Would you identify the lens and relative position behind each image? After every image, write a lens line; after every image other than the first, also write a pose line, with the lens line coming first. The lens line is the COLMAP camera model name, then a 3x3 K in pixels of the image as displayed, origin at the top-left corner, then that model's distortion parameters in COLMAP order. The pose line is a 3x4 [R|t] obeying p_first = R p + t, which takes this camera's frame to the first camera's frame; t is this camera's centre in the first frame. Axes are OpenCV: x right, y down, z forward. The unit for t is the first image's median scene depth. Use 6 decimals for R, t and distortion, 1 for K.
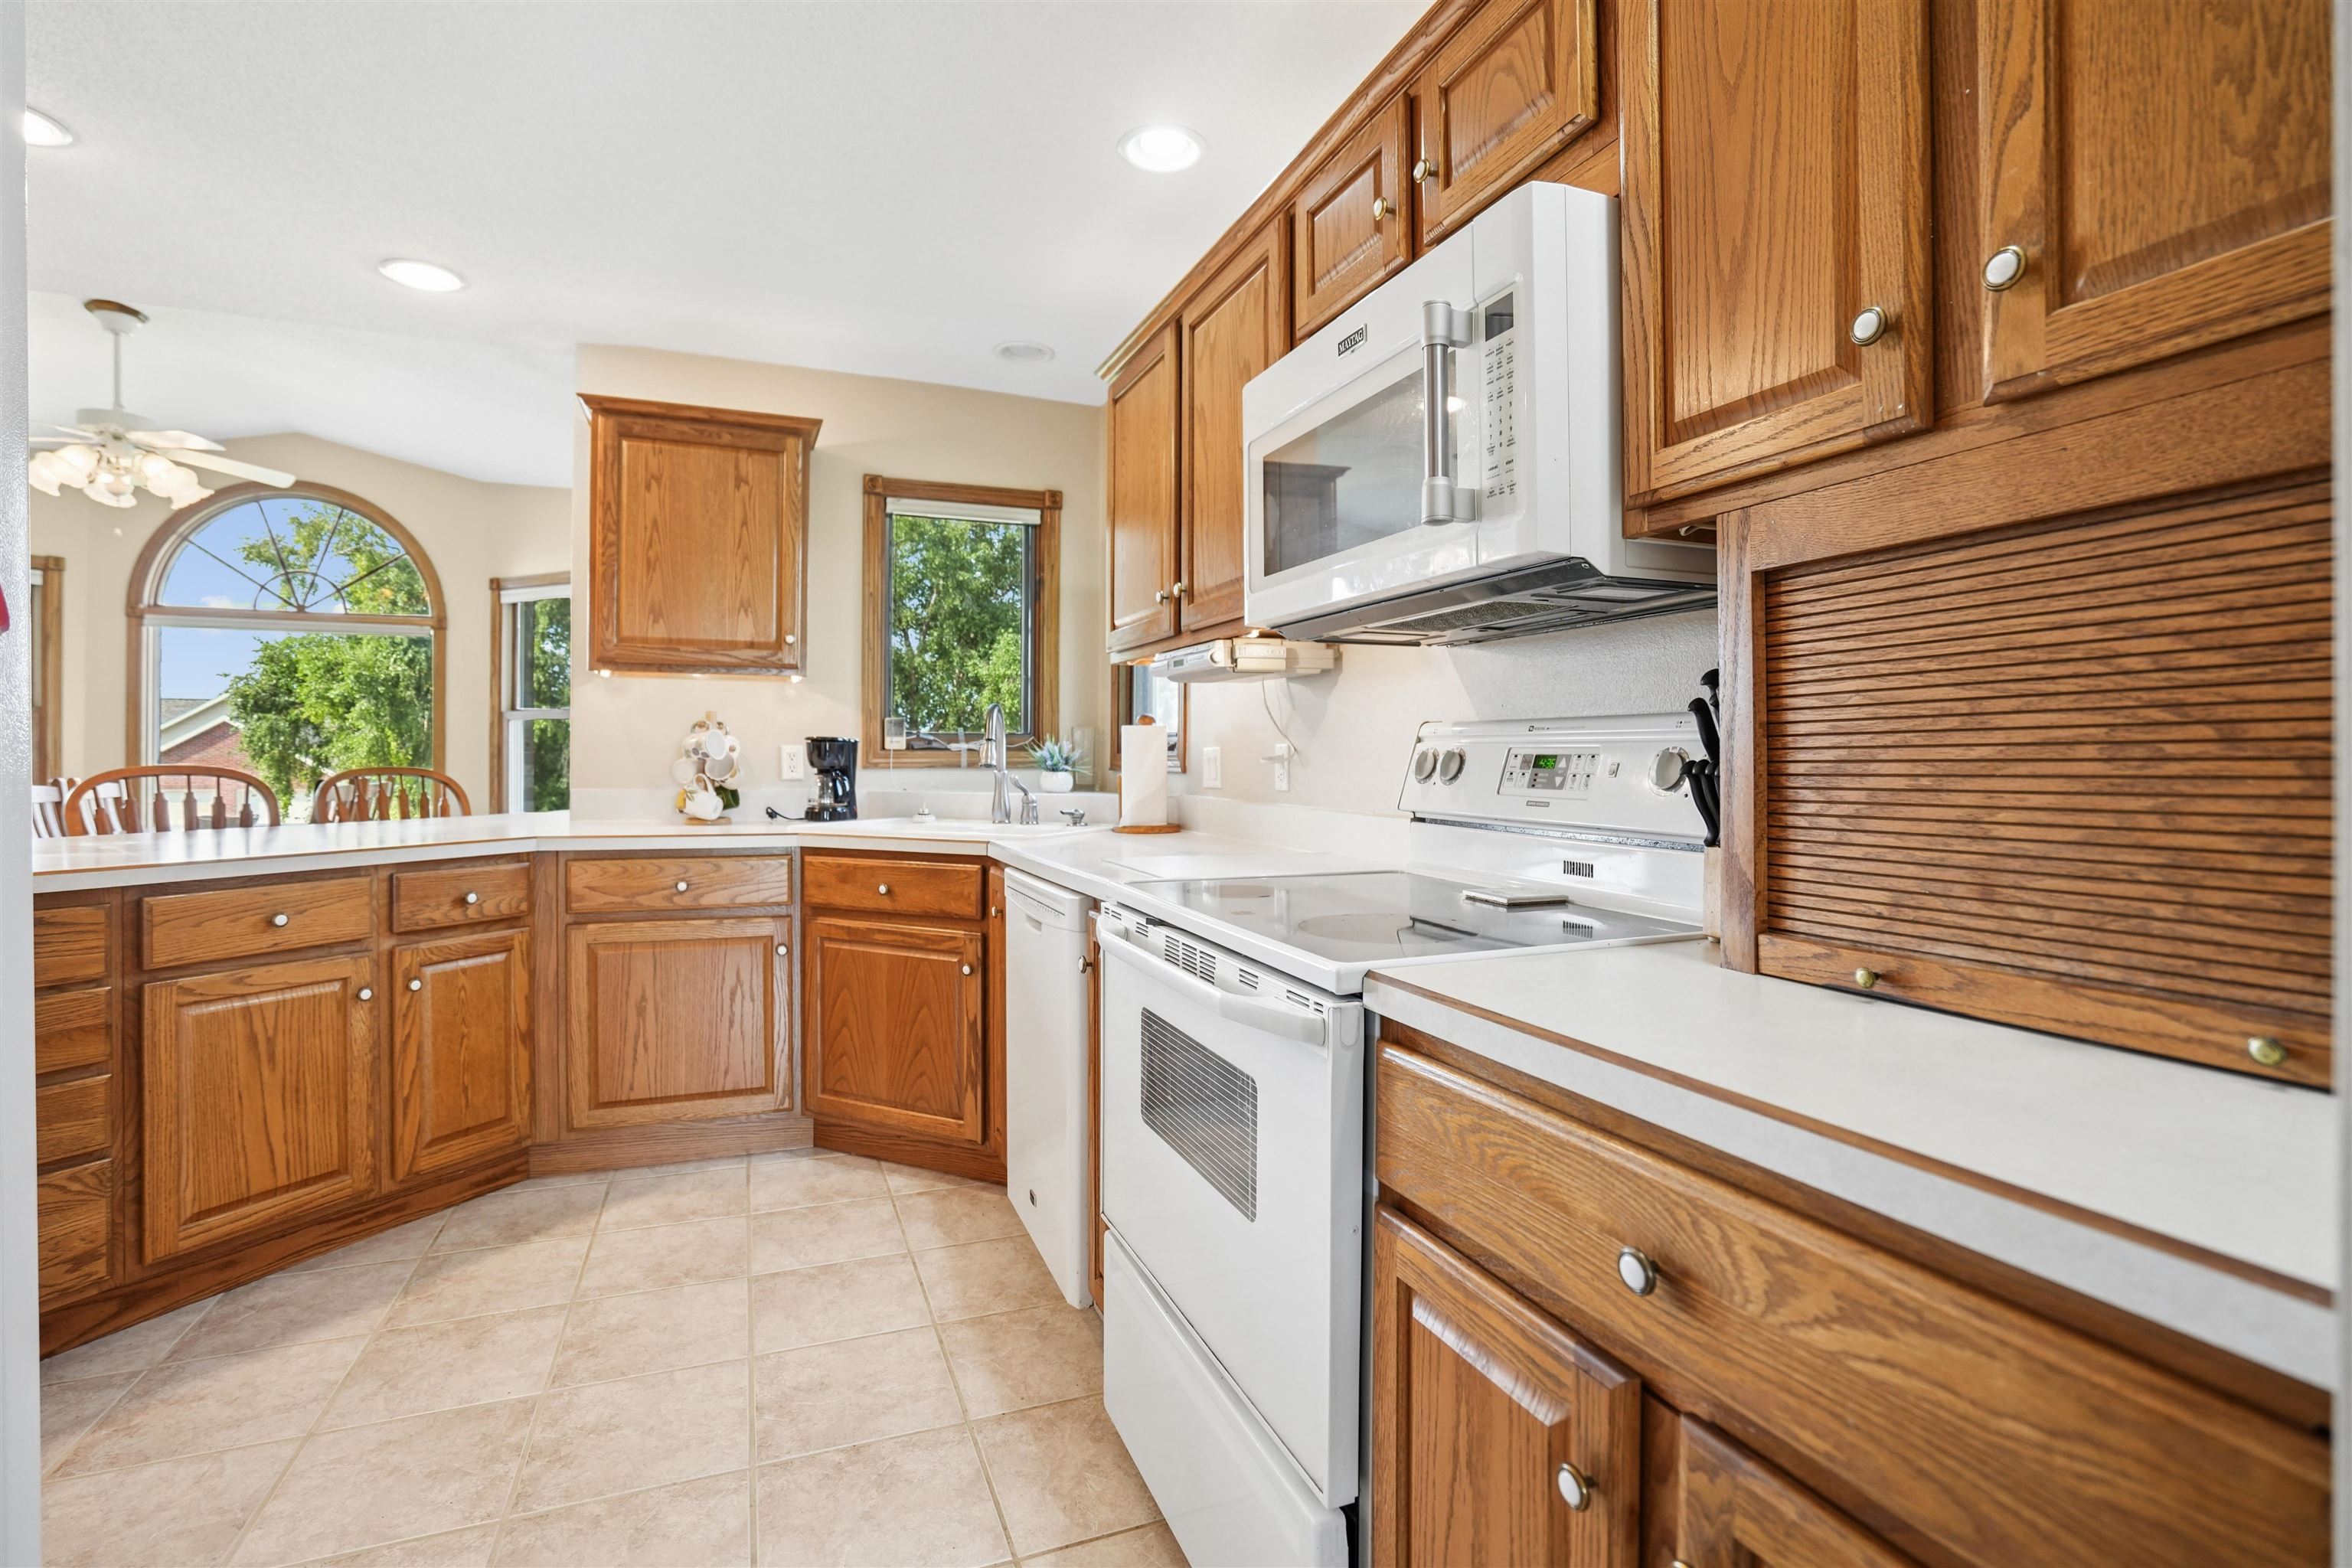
lens RADIAL K [[1098.5, 0, 1172.2], [0, 1098.5, 753.1], [0, 0, 1]] dist [-0.001094, -0.000118]
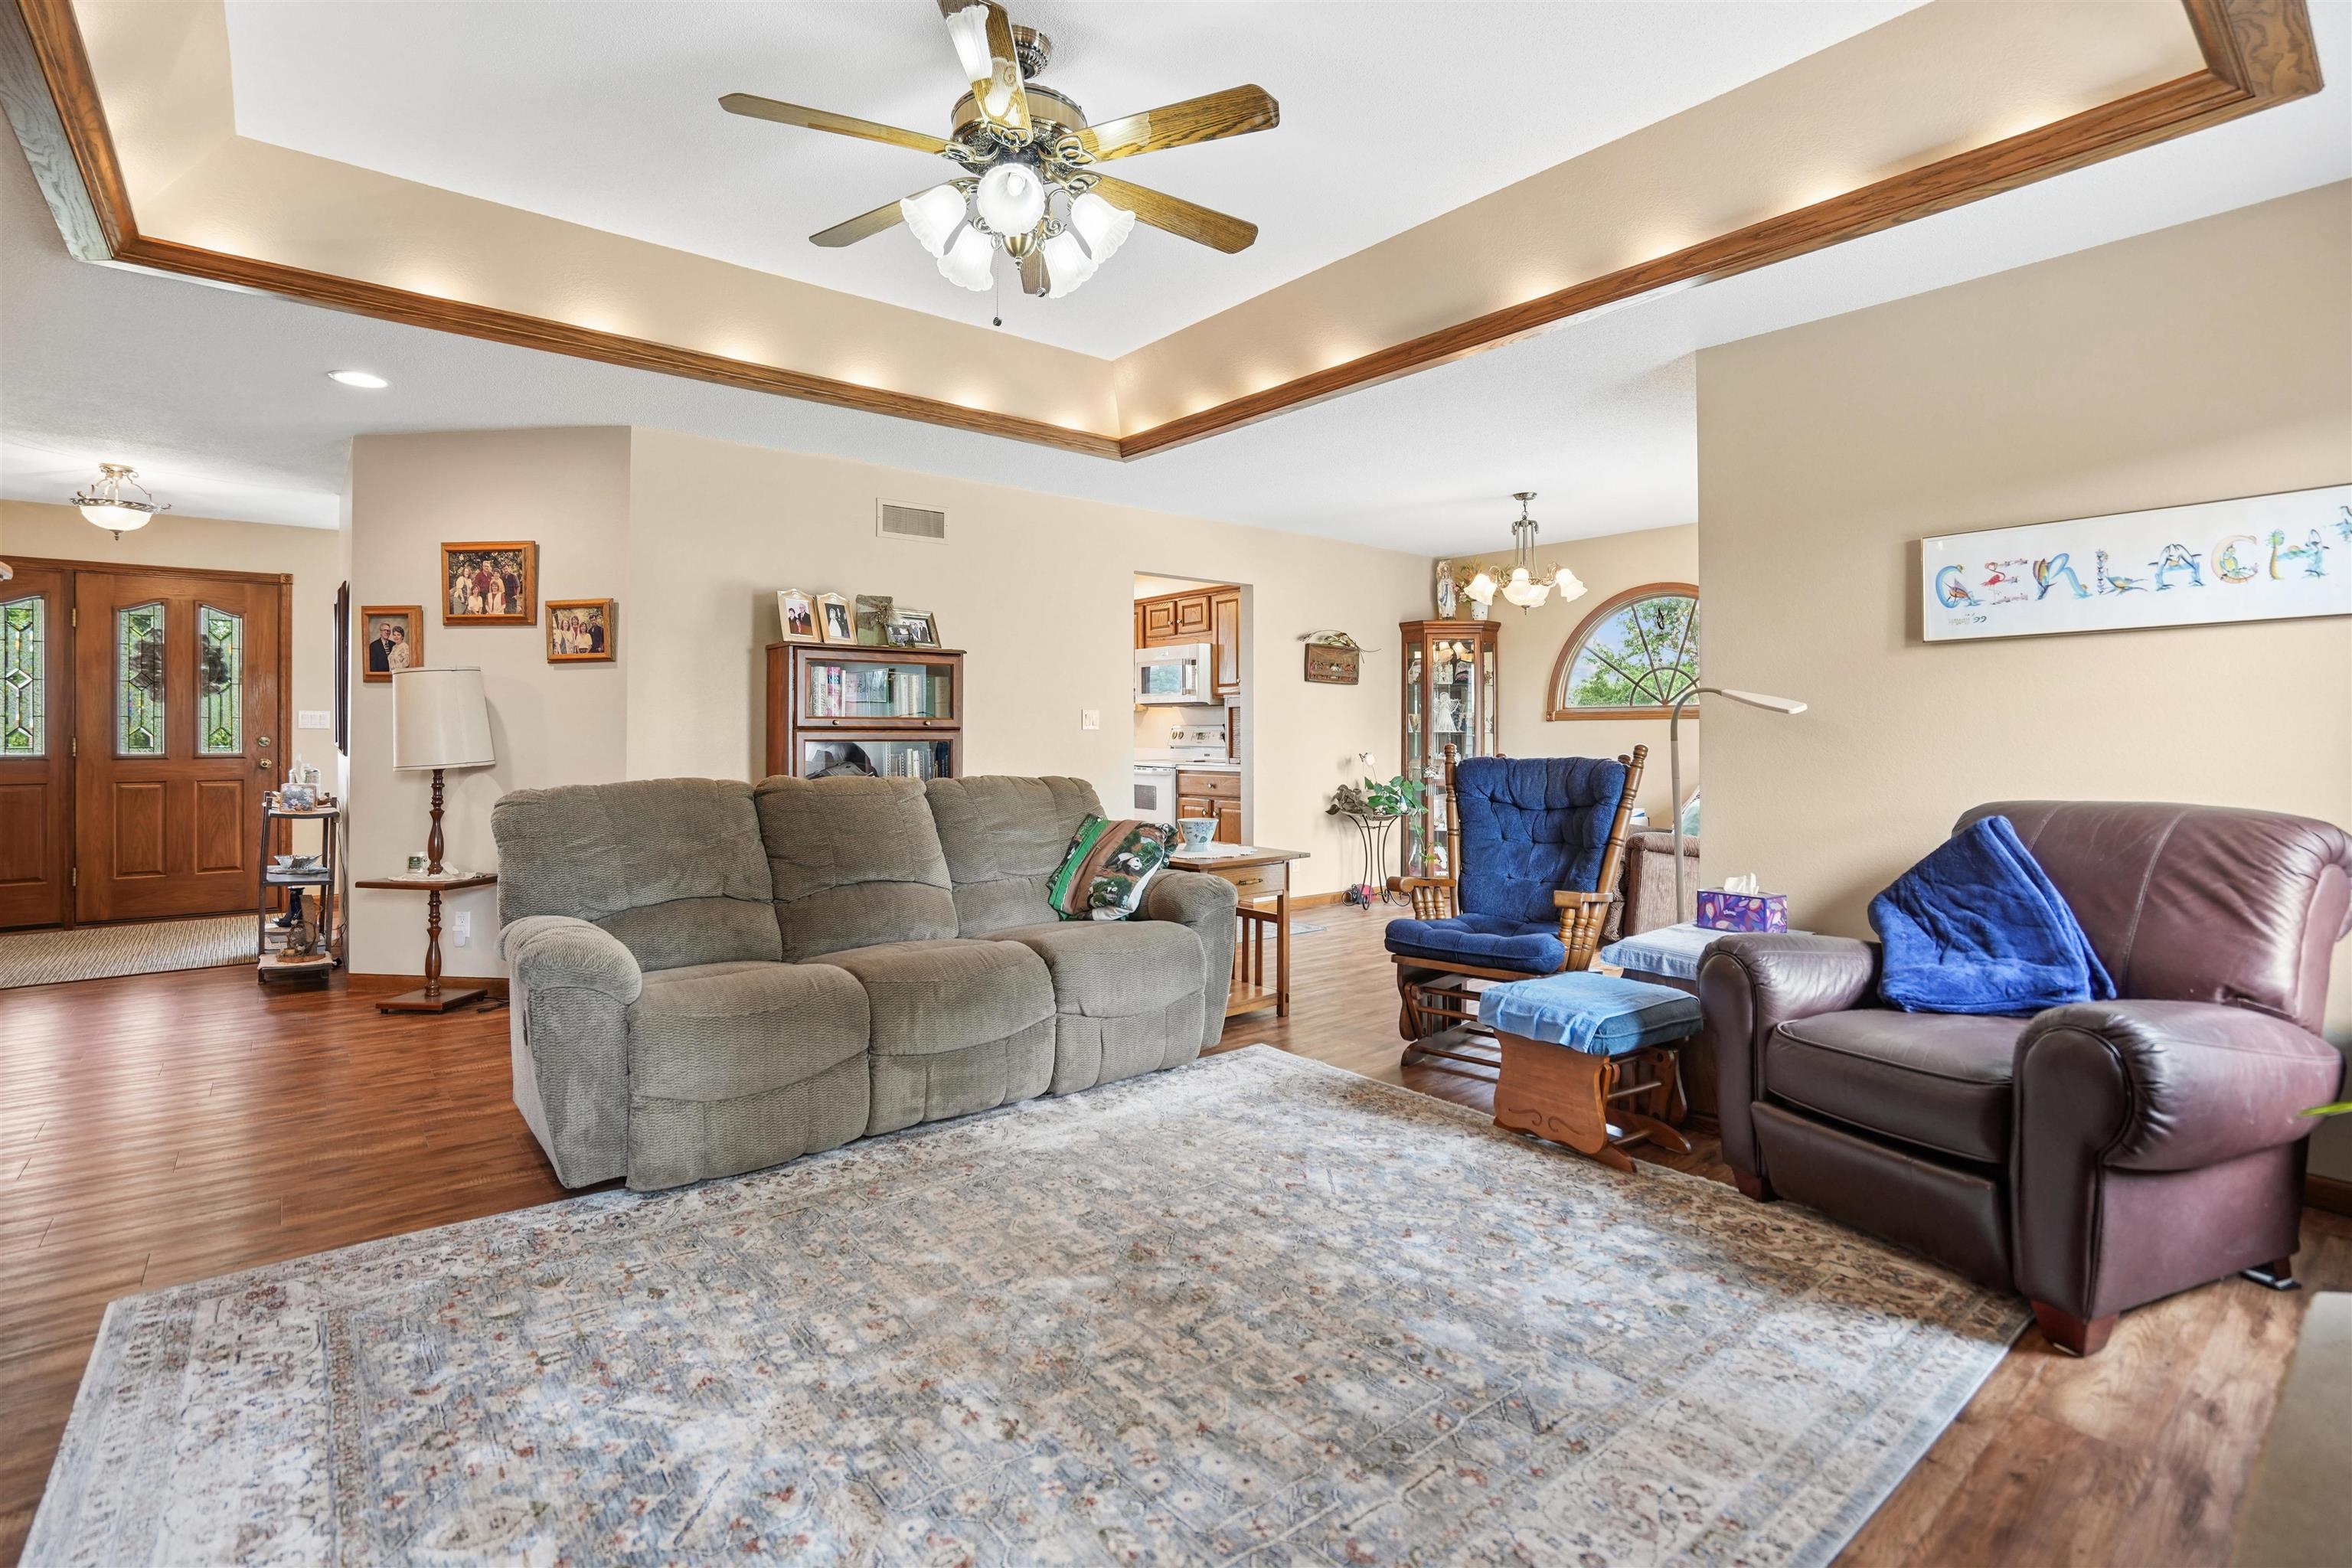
lens RADIAL K [[1098.5, 0, 1172.2], [0, 1098.5, 753.1], [0, 0, 1]] dist [-0.001094, -0.000118]
pose [[0.954095, -0.006905, 0.299425, -1.661022], [0.001690, 0.999842, 0.017672, 0.007262], [-0.299500, -0.016354, 0.953956, -4.835776]]
